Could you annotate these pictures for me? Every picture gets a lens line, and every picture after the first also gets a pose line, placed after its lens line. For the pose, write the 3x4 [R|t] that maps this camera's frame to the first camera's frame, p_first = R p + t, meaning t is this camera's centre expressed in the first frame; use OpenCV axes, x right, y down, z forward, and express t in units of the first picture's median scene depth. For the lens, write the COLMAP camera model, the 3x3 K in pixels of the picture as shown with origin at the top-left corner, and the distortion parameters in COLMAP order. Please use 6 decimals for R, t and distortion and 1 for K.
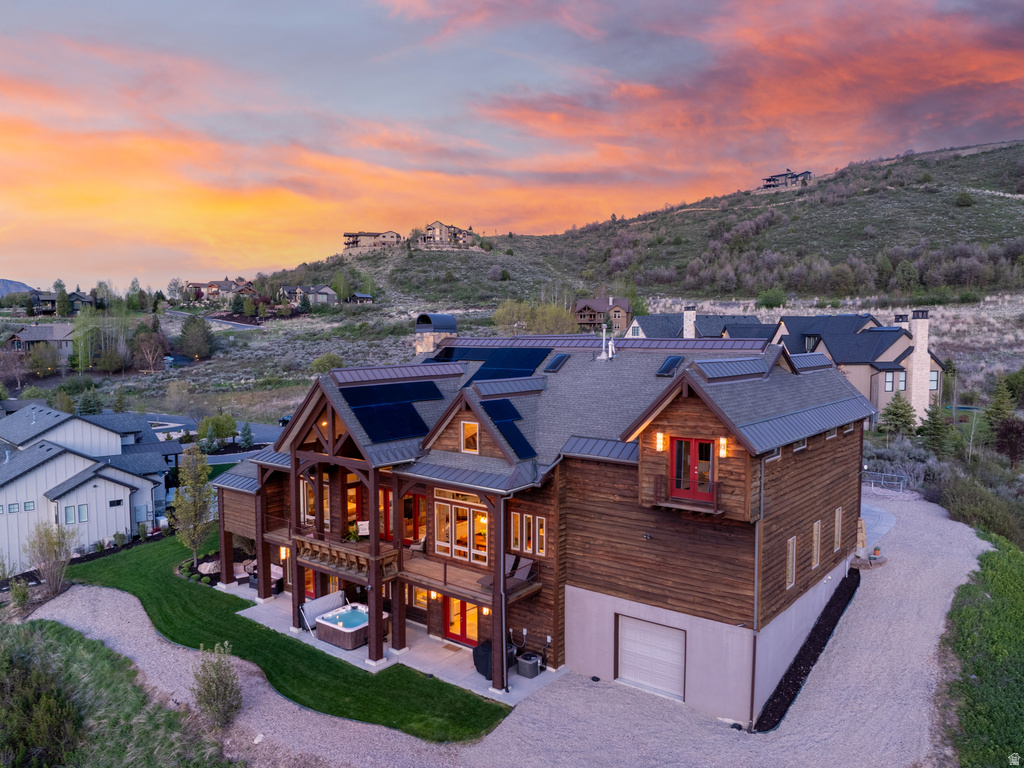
lens RADIAL K [[749.2, 0, 531.7], [0, 749.2, 382.8], [0, 0, 1]] dist [-0.028207, -0.000258]
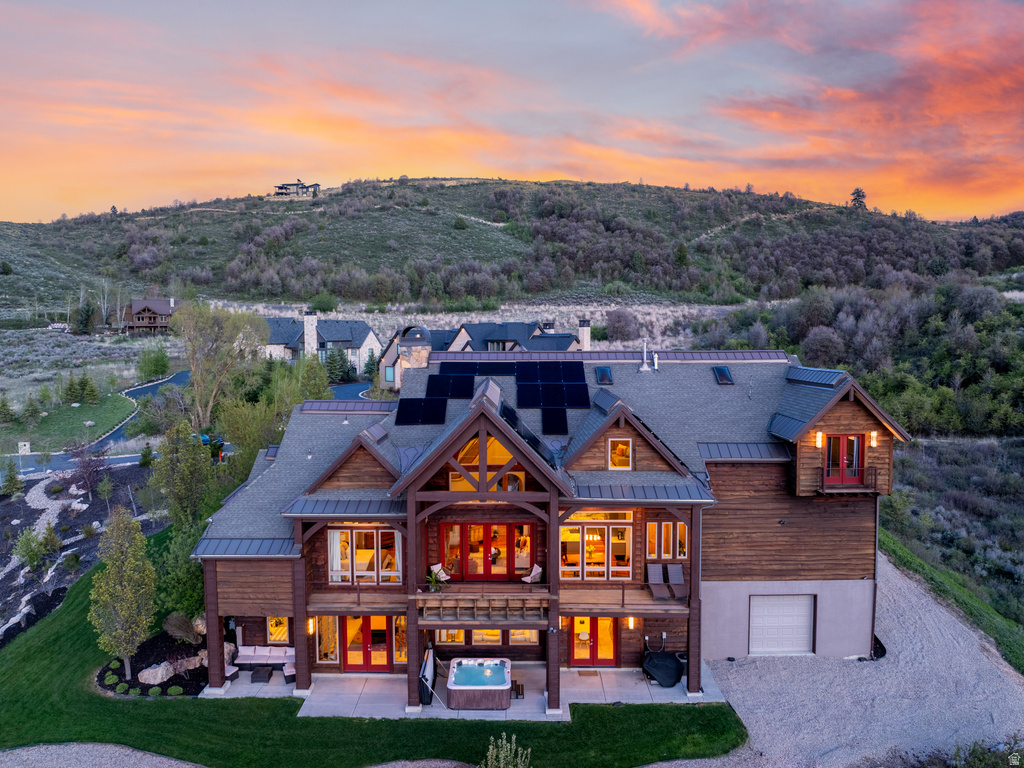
lens RADIAL K [[723.6, 0, 515.9], [0, 723.6, 368.2], [0, 0, 1]] dist [-0.033484, 0.000199]
pose [[0.798581, -0.029130, 0.601183, -0.074971], [0.041262, 0.999128, -0.006398, -0.003976], [-0.600472, 0.029915, 0.799086, 0.030509]]
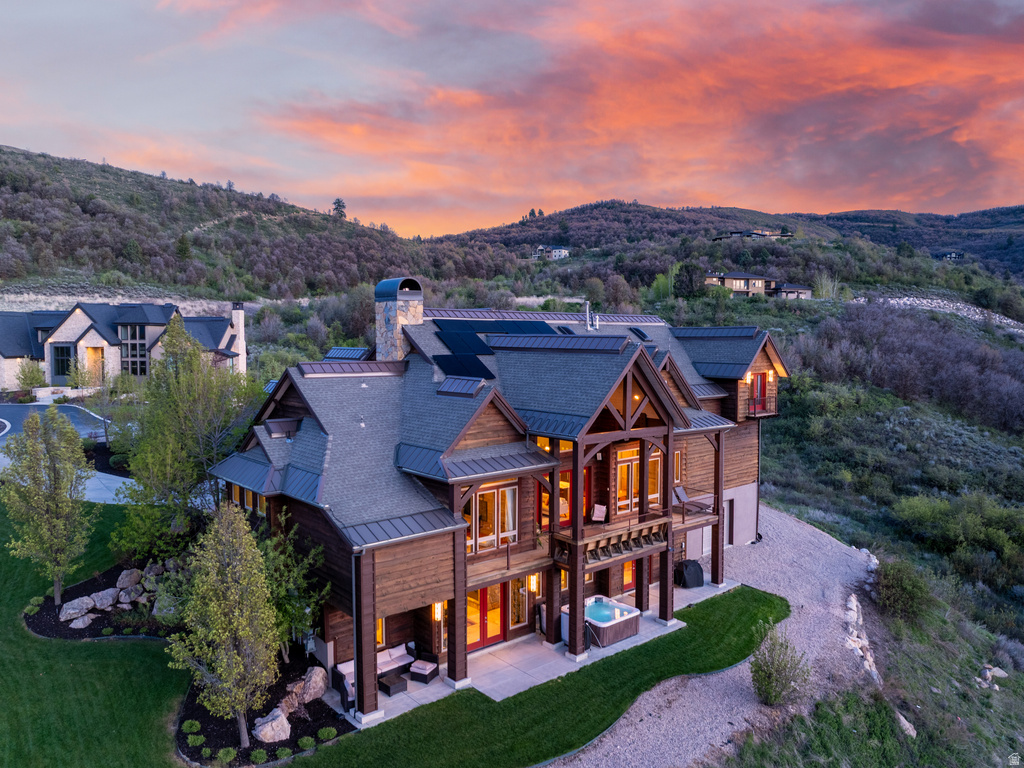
lens RADIAL K [[723.6, 0, 515.9], [0, 723.6, 368.2], [0, 0, 1]] dist [-0.033484, 0.000199]
pose [[0.212074, -0.040869, 0.976399, -0.117644], [0.060656, 0.997749, 0.028588, -0.001204], [-0.975369, 0.053162, 0.214076, 0.095445]]
